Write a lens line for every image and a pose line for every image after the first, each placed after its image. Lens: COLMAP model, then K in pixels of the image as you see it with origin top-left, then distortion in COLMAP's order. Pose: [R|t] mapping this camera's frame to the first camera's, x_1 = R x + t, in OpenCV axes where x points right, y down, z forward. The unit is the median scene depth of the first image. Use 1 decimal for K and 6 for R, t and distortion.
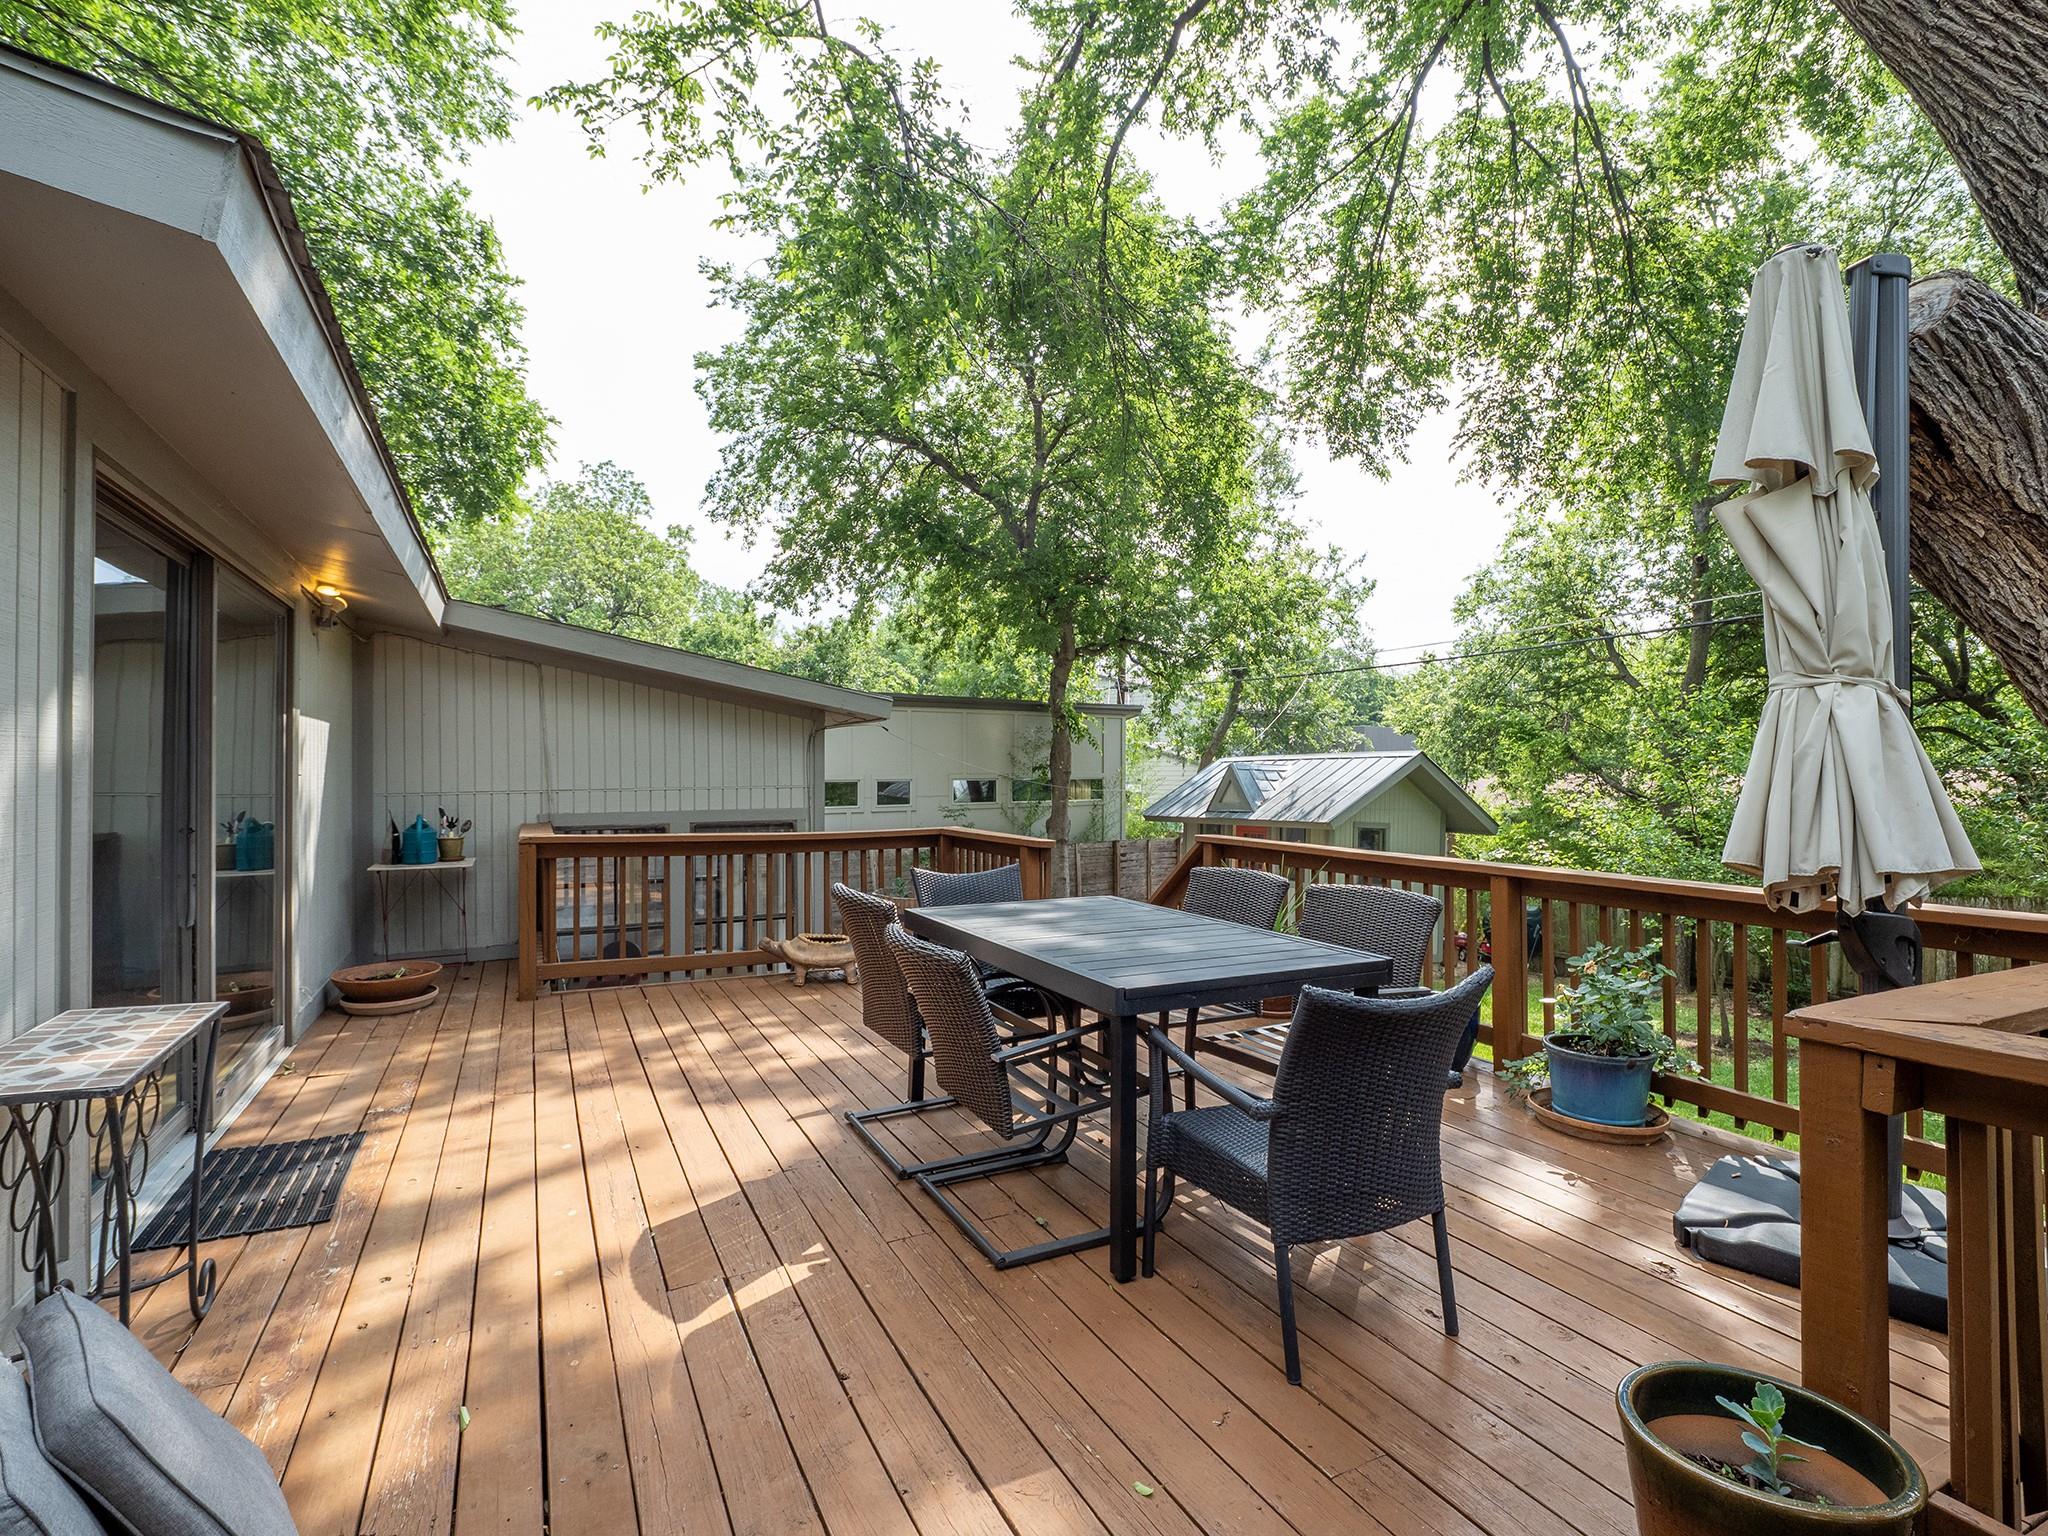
lens RADIAL K [[972.1, 0, 1032.2], [0, 972.1, 765.1], [0, 0, 1]] dist [-0.002884, -0.001550]
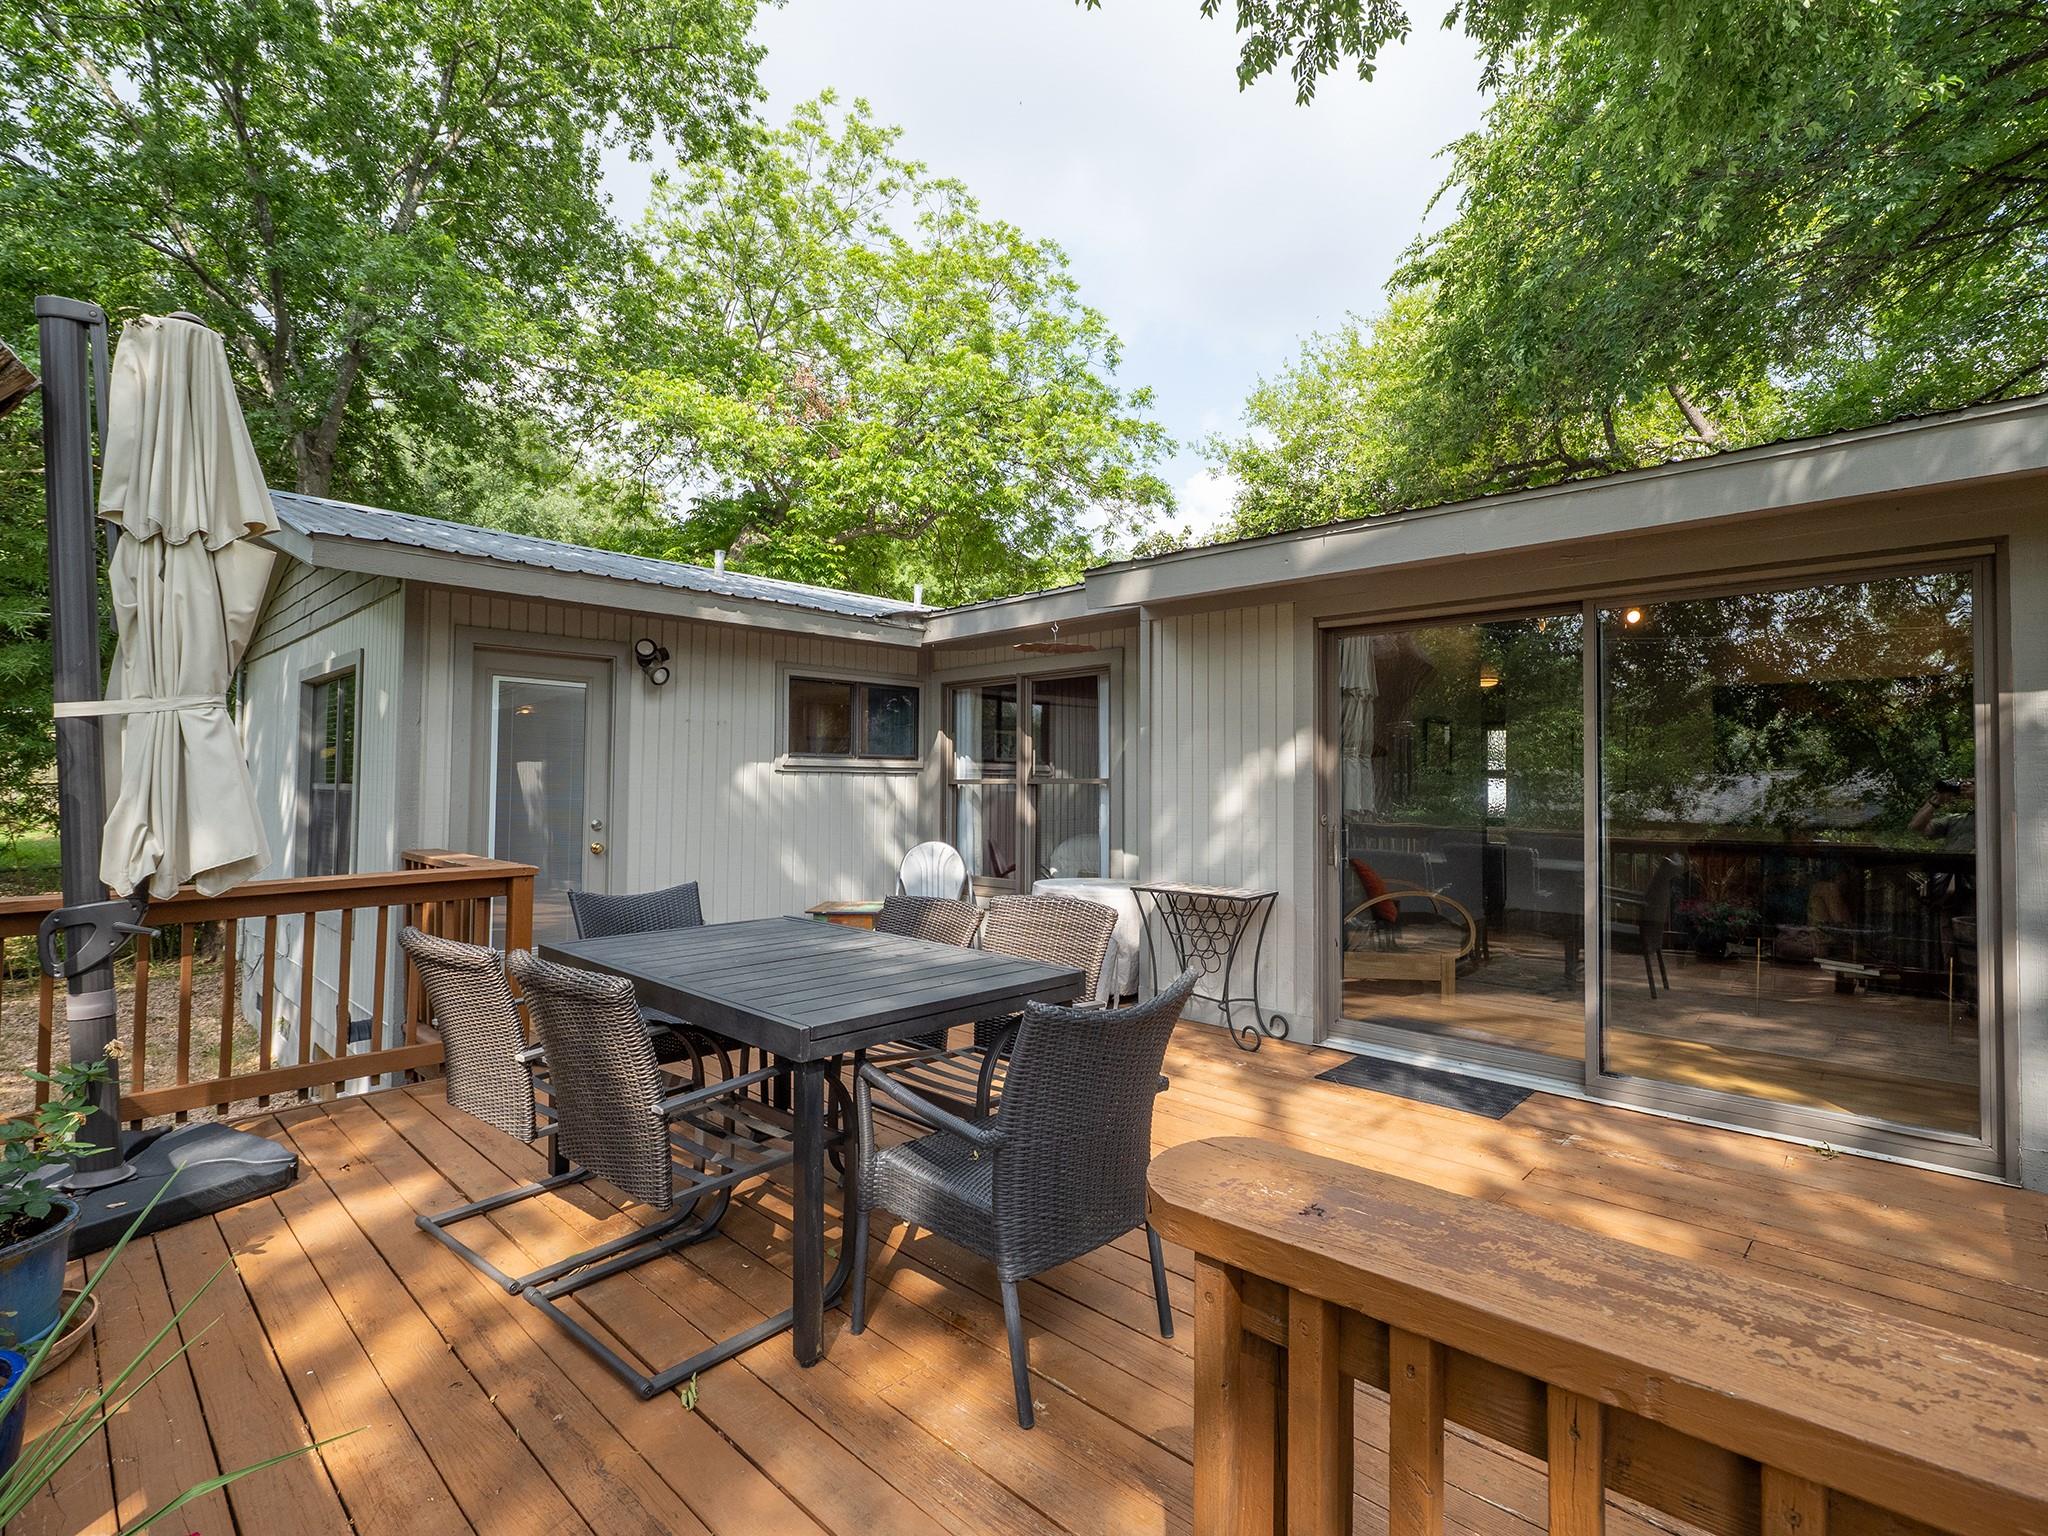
lens RADIAL K [[972.1, 0, 1032.2], [0, 972.1, 765.1], [0, 0, 1]] dist [-0.002884, -0.001550]
pose [[-0.946542, -0.018932, -0.322025, 0.159967], [-0.008195, 0.999365, -0.034666, 0.021660], [0.322476, -0.030174, -0.946096, 1.756414]]
